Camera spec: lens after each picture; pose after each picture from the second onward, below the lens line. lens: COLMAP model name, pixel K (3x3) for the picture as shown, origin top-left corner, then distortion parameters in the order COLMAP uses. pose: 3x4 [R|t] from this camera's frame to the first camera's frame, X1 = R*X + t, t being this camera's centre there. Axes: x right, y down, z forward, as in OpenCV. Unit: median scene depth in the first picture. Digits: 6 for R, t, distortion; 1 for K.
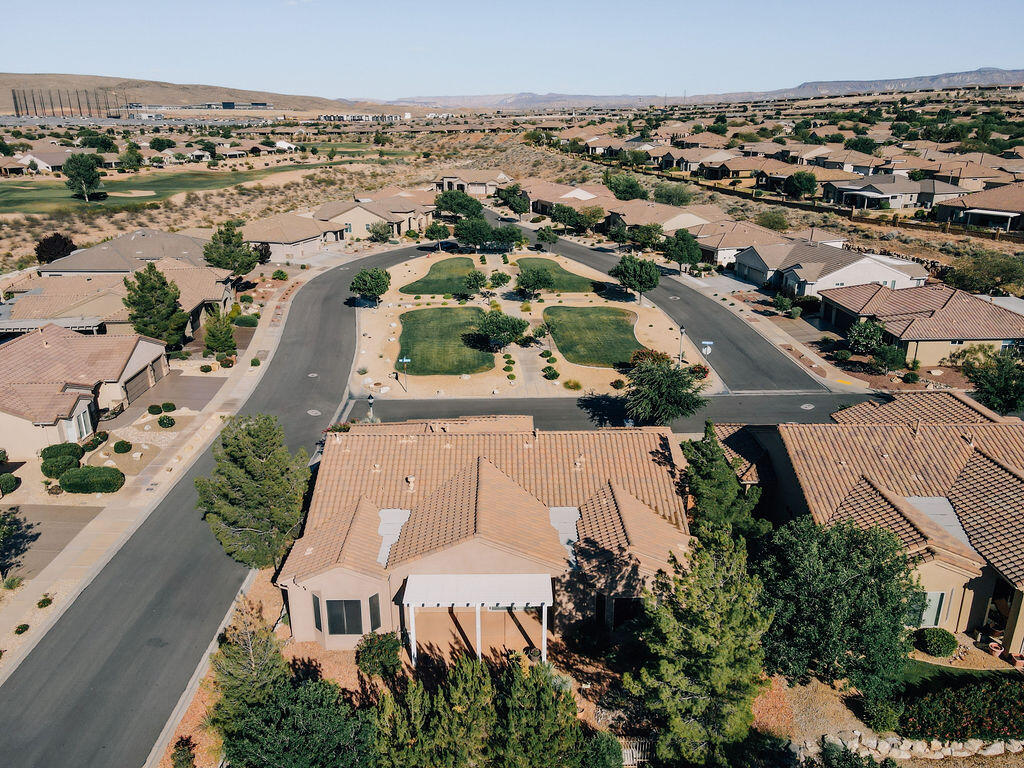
lens RADIAL K [[759.7, 0, 495.7], [0, 759.7, 384.0], [0, 0, 1]] dist [-0.006658, 0.053737]
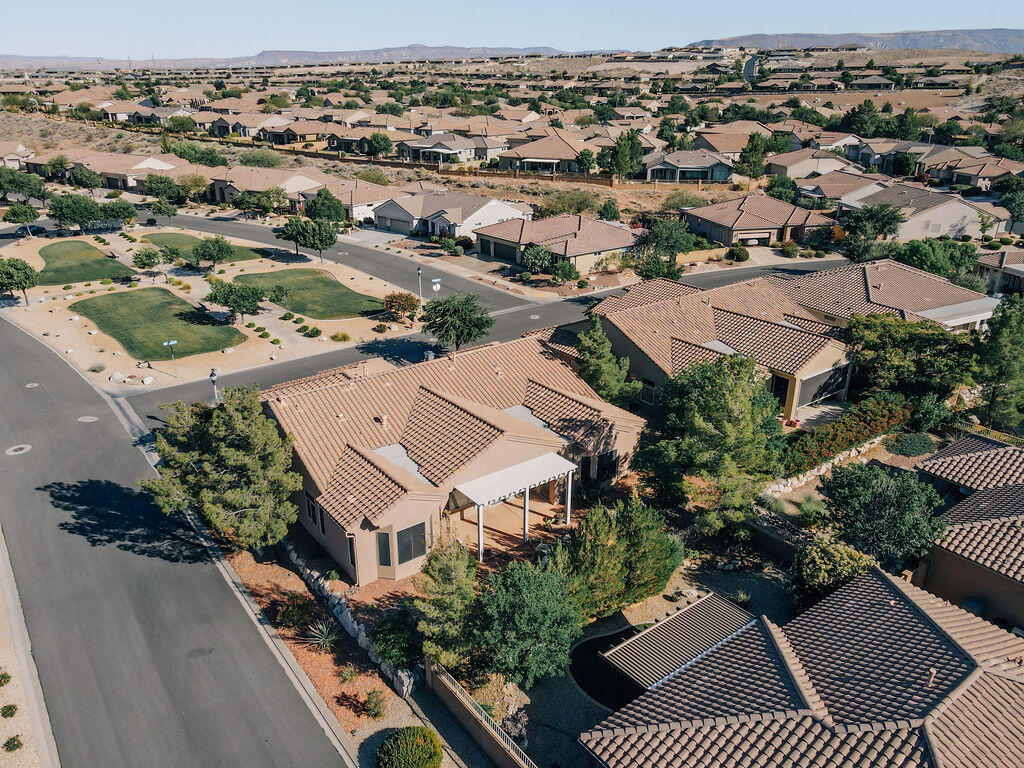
lens RADIAL K [[757.9, 0, 495.2], [0, 757.9, 384.4], [0, 0, 1]] dist [0.037146, 0.001817]
pose [[0.802282, -0.214529, 0.557065, -0.278004], [0.194731, 0.976198, 0.095489, 0.005168], [-0.564290, 0.031869, 0.824961, 0.022671]]
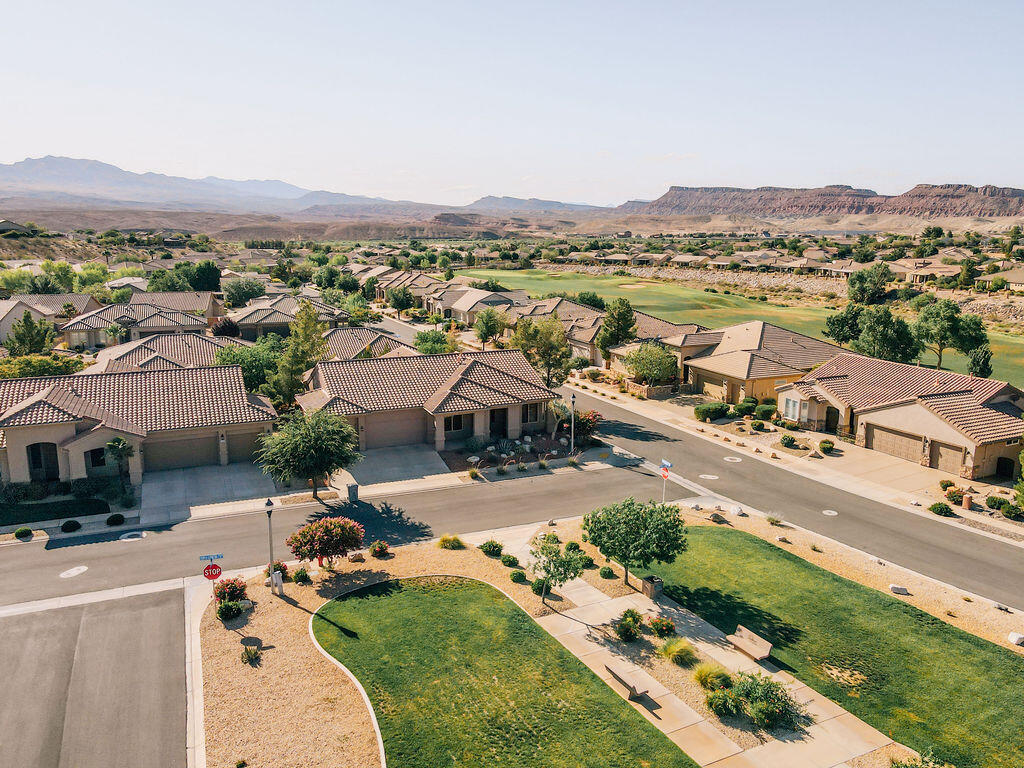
lens RADIAL K [[759.7, 0, 495.7], [0, 759.7, 384.0], [0, 0, 1]] dist [-0.006658, 0.053737]
pose [[-0.916165, 0.085808, -0.391507, 0.264247], [-0.132333, 0.857273, 0.497565, -0.375420], [0.378324, 0.507662, -0.774048, 1.245181]]
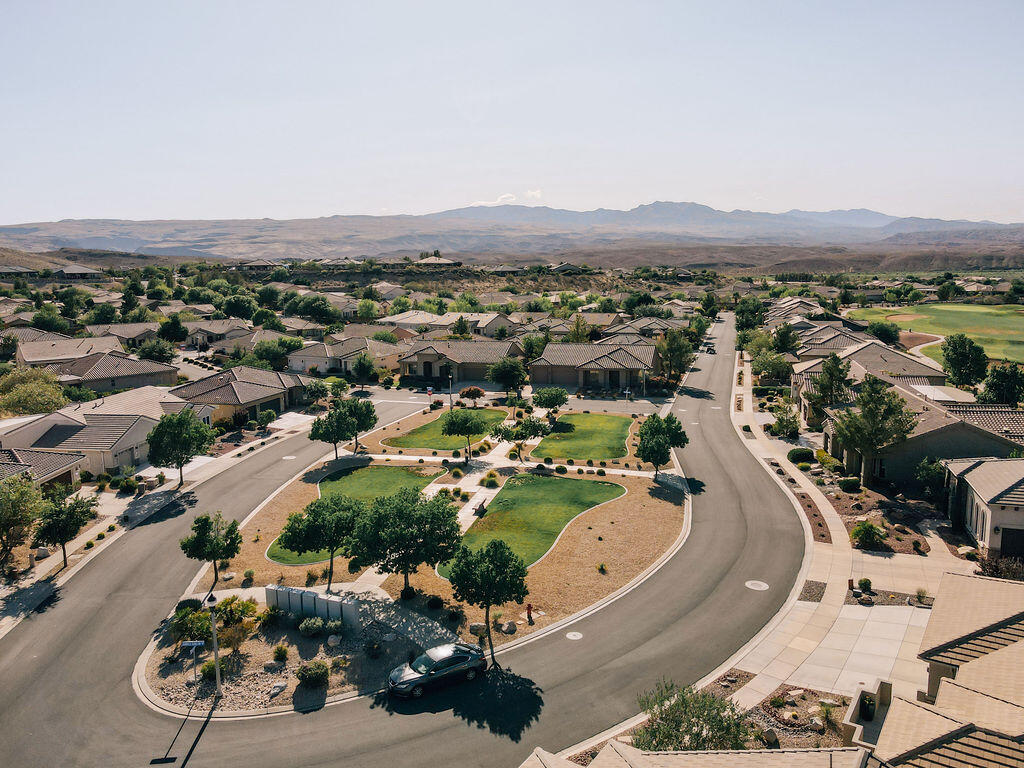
lens RADIAL K [[759.7, 0, 495.7], [0, 759.7, 384.0], [0, 0, 1]] dist [-0.006658, 0.053737]
pose [[-0.951885, -0.026339, 0.305322, -0.290239], [0.125091, 0.876126, 0.465571, -0.685712], [-0.279763, 0.481363, -0.830676, 2.011068]]
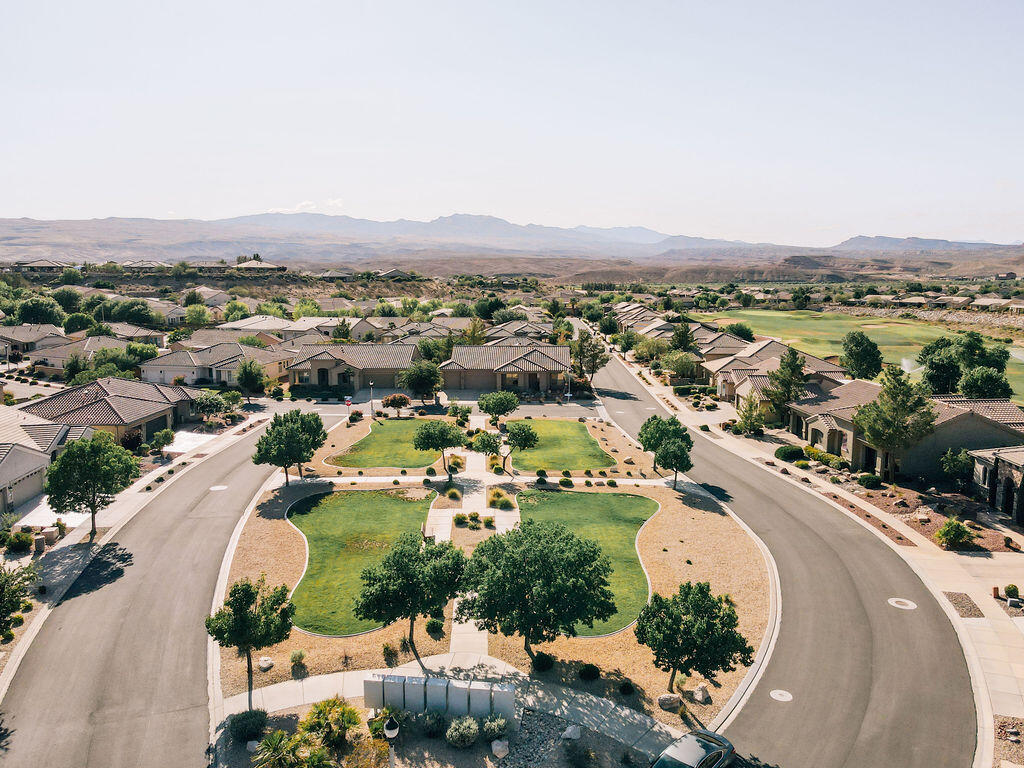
lens RADIAL K [[752.8, 0, 495.7], [0, 752.8, 383.9], [0, 0, 1]] dist [0.015171, 0.007799]
pose [[-0.998627, 0.003203, 0.052285, -0.048695], [0.027681, 0.879660, 0.474797, -0.631393], [-0.044472, 0.475592, -0.878541, 1.931167]]
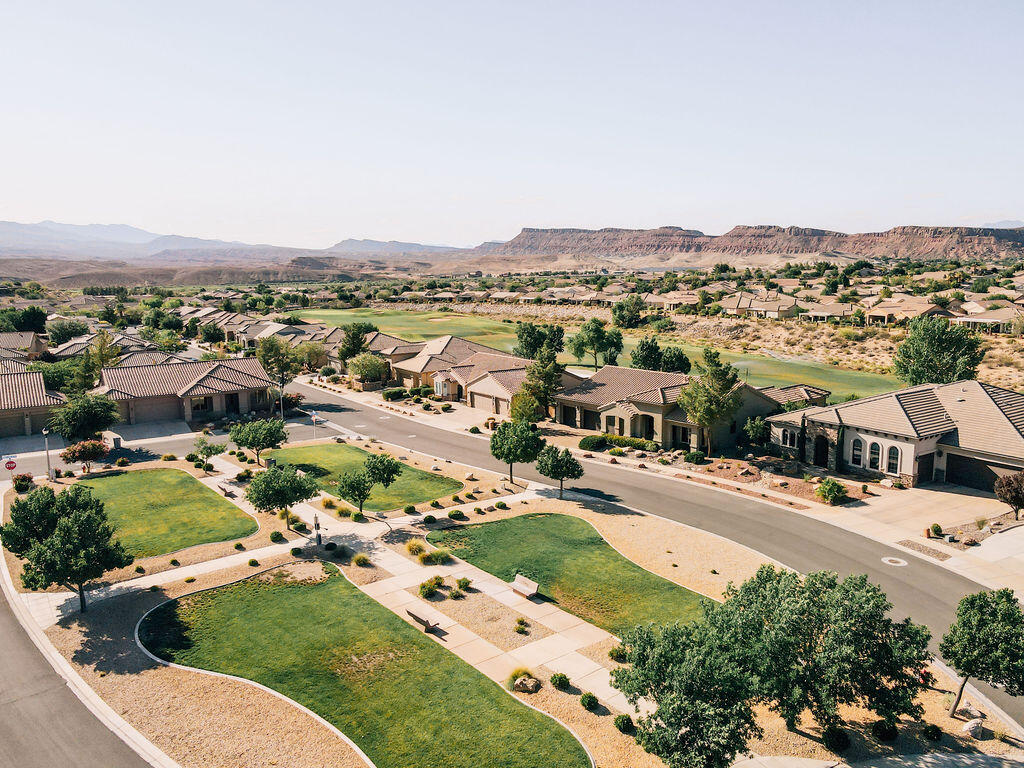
lens RADIAL K [[759.7, 0, 495.7], [0, 759.7, 384.0], [0, 0, 1]] dist [-0.006658, 0.053737]
pose [[-0.833080, 0.103119, -0.543455, 0.254098], [-0.168449, 0.888513, 0.426813, -0.552558], [0.526880, 0.447114, -0.722833, 1.722383]]
